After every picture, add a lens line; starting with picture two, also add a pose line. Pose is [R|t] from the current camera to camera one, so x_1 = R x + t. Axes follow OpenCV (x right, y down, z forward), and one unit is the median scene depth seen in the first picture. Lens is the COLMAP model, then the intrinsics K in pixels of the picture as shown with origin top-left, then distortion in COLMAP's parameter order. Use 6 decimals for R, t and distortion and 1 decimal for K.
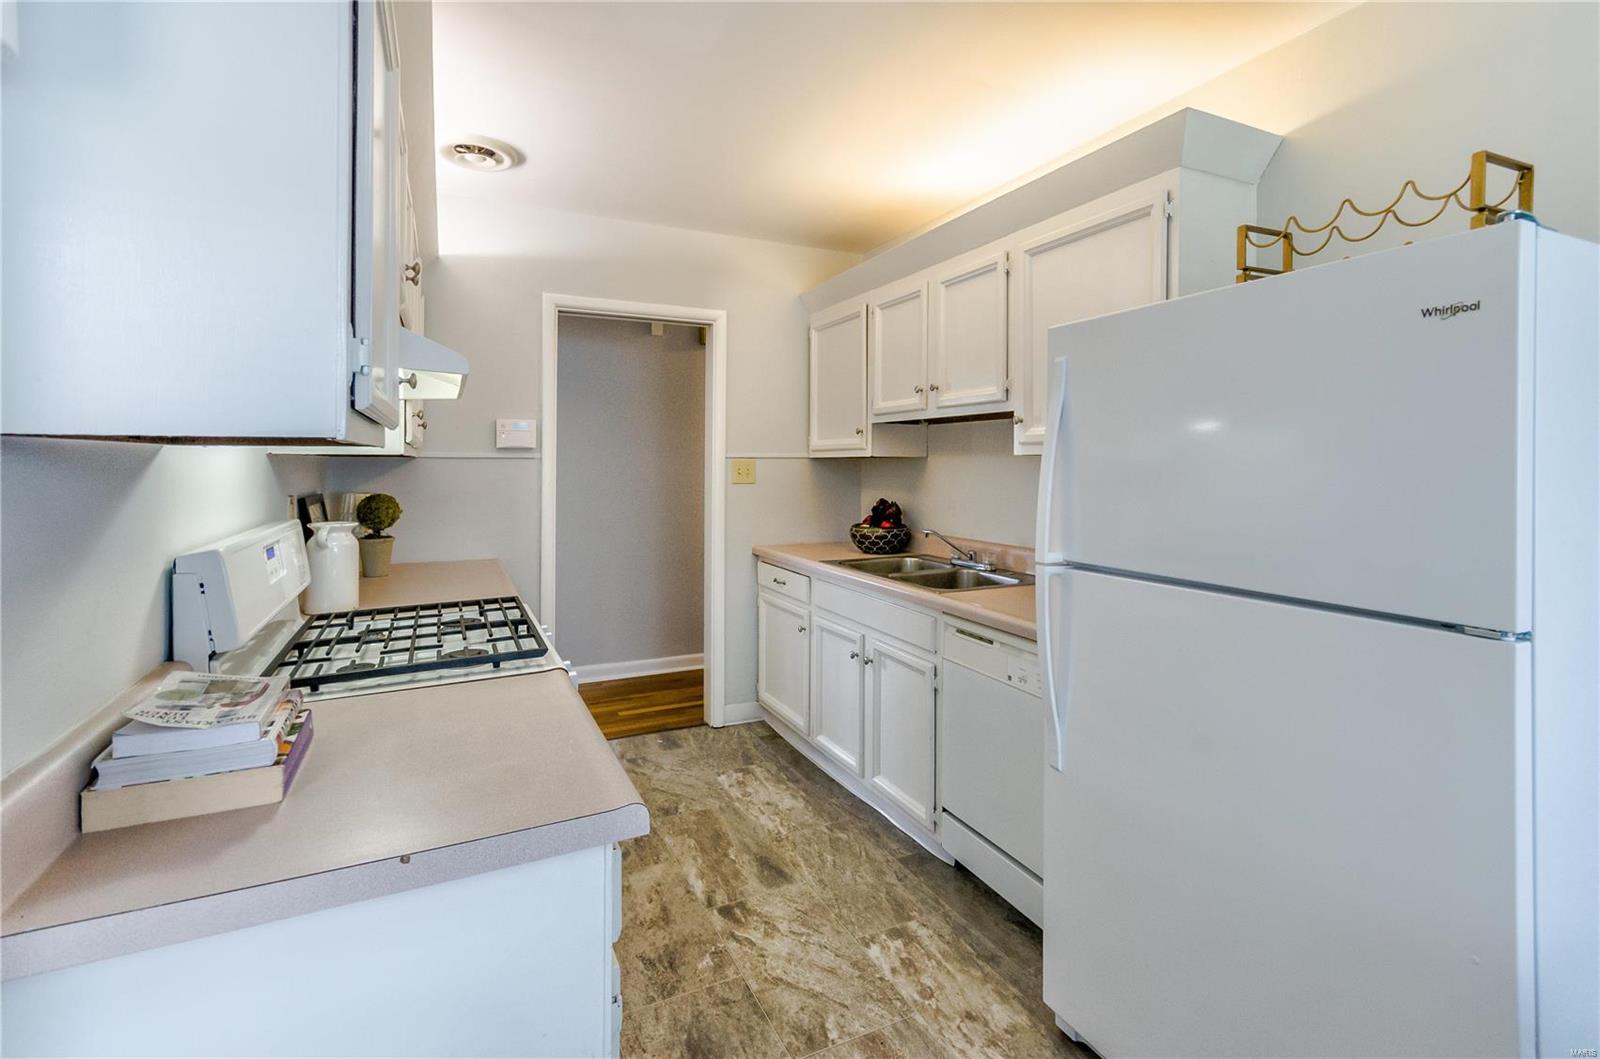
lens RADIAL K [[702.4, 0, 775.3], [0, 702.4, 448.1], [0, 0, 1]] dist [0.000158, 0.000362]
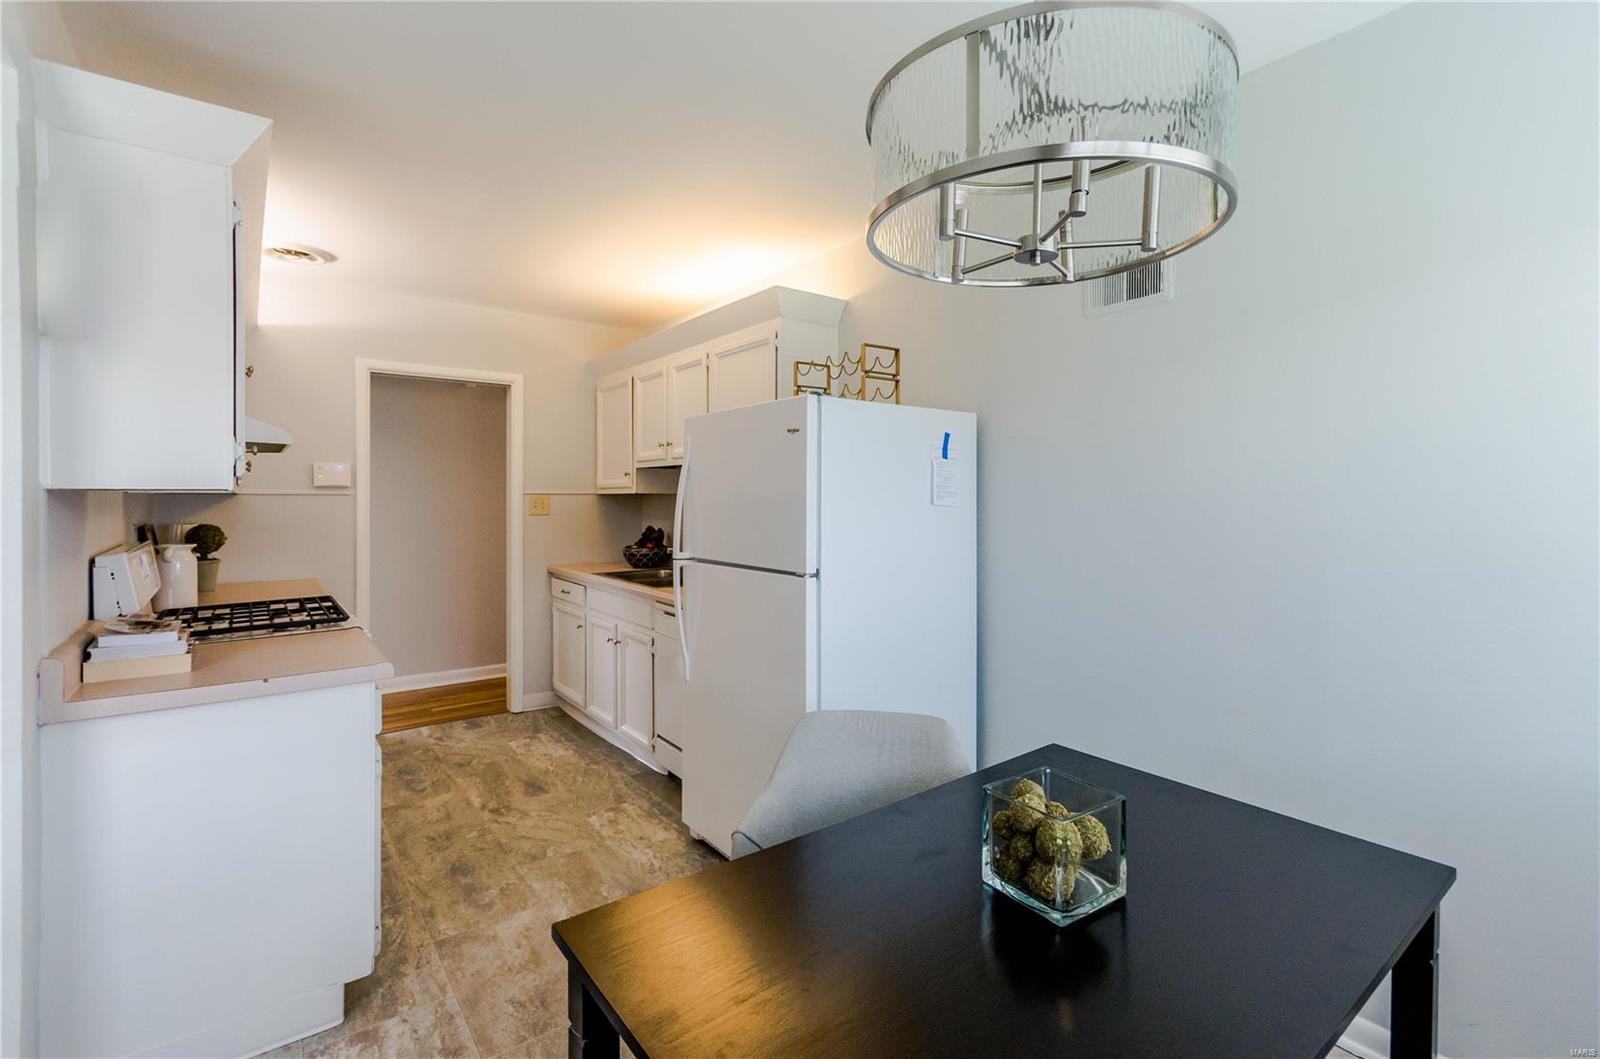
lens RADIAL K [[712.2, 0, 795.3], [0, 712.2, 493.7], [0, 0, 1]] dist [0.000902, 0.000605]
pose [[0.977235, 0.000215, 0.212161, 0.182171], [-0.003885, 0.999850, 0.016880, -0.013482], [-0.212126, -0.017320, 0.977089, -0.446599]]
